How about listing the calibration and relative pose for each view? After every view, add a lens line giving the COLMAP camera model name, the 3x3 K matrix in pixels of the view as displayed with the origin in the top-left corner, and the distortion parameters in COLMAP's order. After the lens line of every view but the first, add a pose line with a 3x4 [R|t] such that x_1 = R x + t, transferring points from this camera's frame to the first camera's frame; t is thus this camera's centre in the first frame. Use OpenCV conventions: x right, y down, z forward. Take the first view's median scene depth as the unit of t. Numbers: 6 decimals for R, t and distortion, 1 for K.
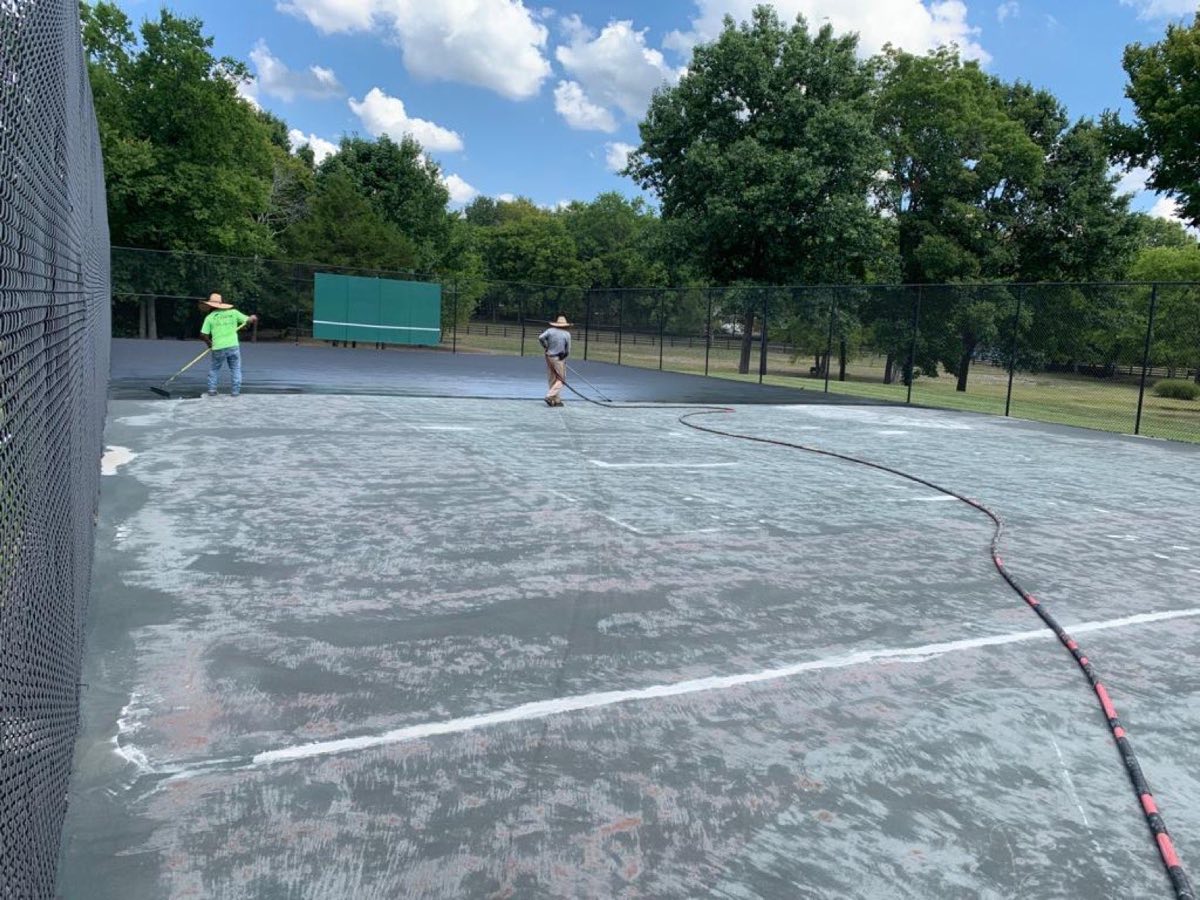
lens RADIAL K [[924.6, 0, 600.0], [0, 924.6, 450.0], [0, 0, 1]] dist [0.005872, 0.001321]
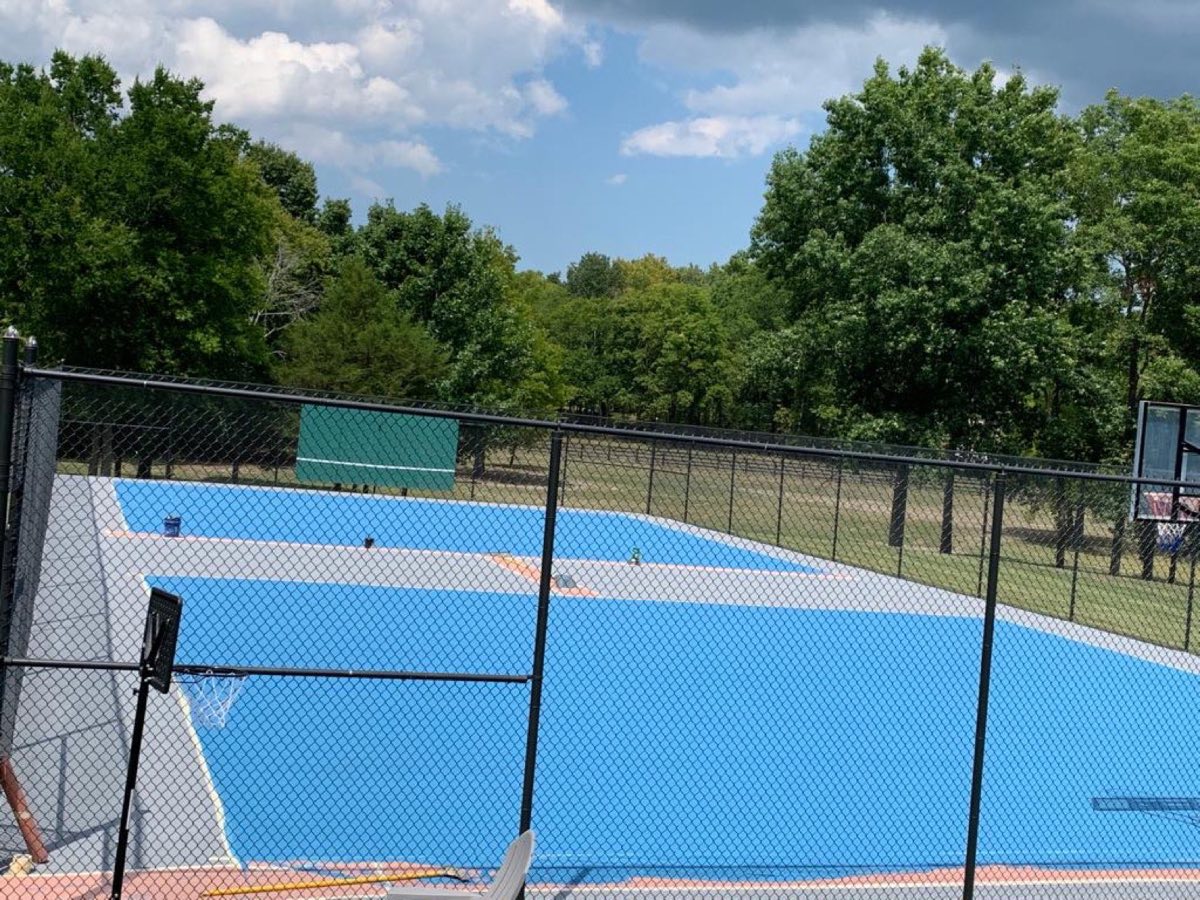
lens RADIAL K [[1447.0, 0, 561.9], [0, 1447.0, 445.2], [0, 0, 1]] dist [0.059790, -0.036329]
pose [[0.986897, 0.035215, -0.157464, 0.086475], [-0.054428, 0.991351, -0.119421, -0.008499], [0.151897, 0.126427, 0.980277, -0.151352]]
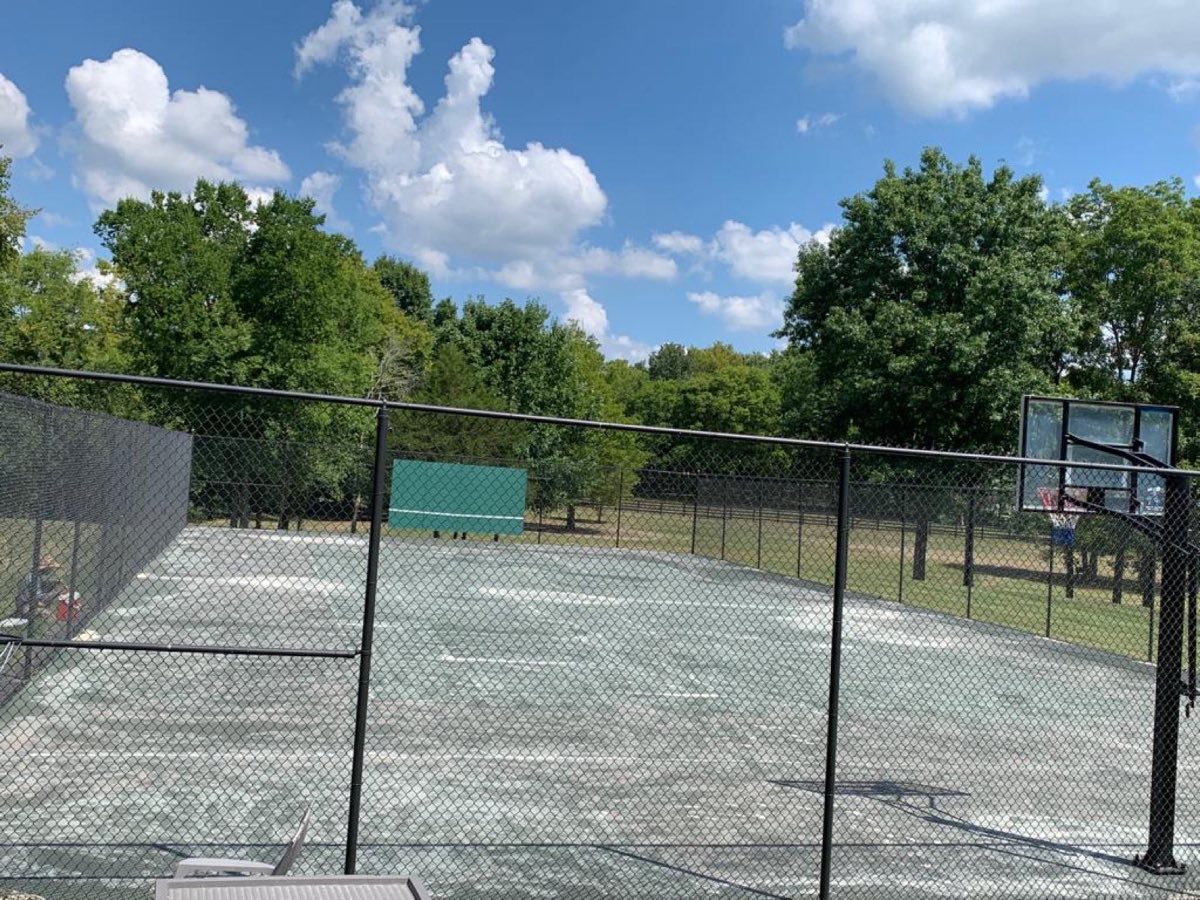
lens RADIAL K [[1207.1, 0, 596.5], [0, 1207.1, 433.3], [0, 0, 1]] dist [0.105886, -0.000995]
pose [[0.977937, 0.002303, -0.208886, 0.116403], [-0.040544, 0.983018, -0.178976, -0.002064], [0.204926, 0.183496, 0.961423, -0.117180]]
